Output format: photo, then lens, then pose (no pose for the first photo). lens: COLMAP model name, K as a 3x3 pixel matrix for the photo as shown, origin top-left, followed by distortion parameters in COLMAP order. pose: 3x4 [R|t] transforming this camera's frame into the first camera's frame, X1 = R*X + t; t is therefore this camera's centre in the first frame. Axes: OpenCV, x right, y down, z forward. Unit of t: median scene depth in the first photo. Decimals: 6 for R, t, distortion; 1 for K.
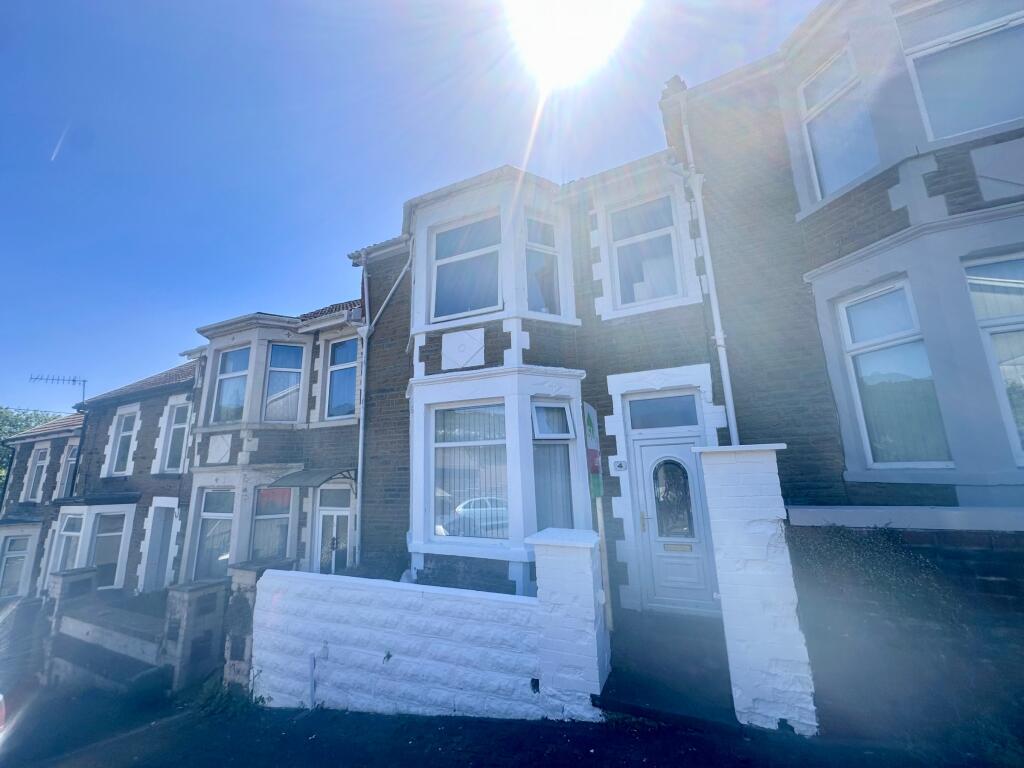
lens RADIAL K [[404.2, 0, 513.0], [0, 404.2, 383.4], [0, 0, 1]] dist [-0.007086, 0.001052]
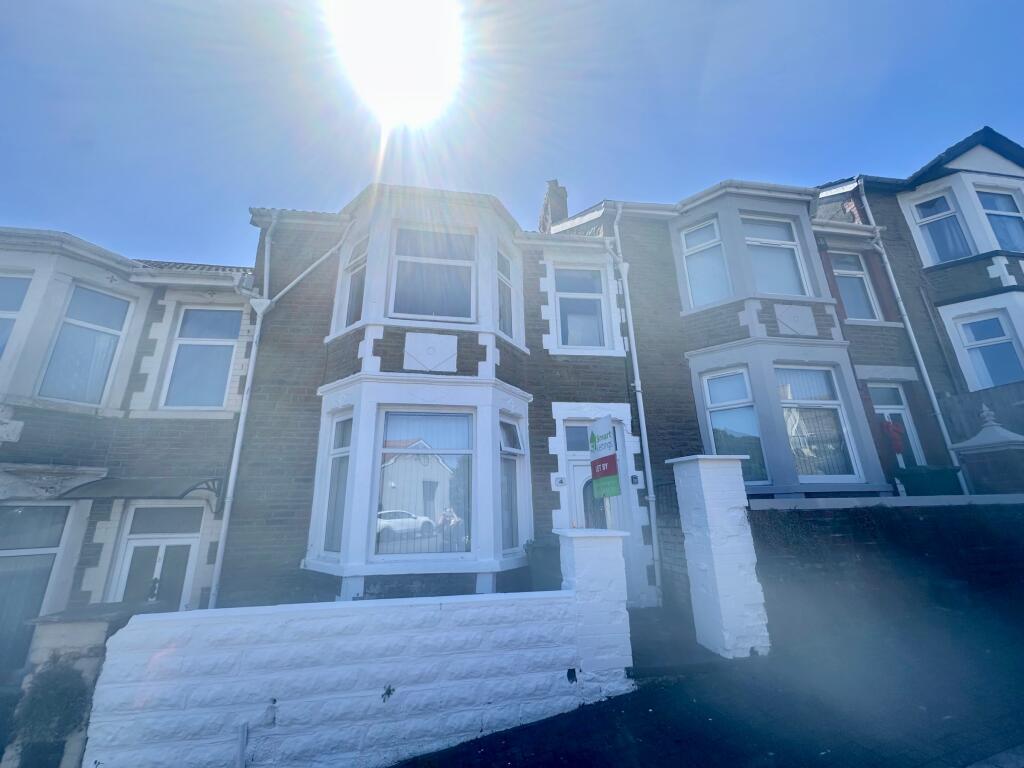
lens RADIAL K [[404.2, 0, 513.0], [0, 404.2, 383.5], [0, 0, 1]] dist [-0.007086, 0.001052]
pose [[0.832869, 0.177386, 0.524273, -0.491712], [-0.118104, 0.982392, -0.144768, 0.113252], [-0.540722, 0.058654, 0.839154, 0.104123]]
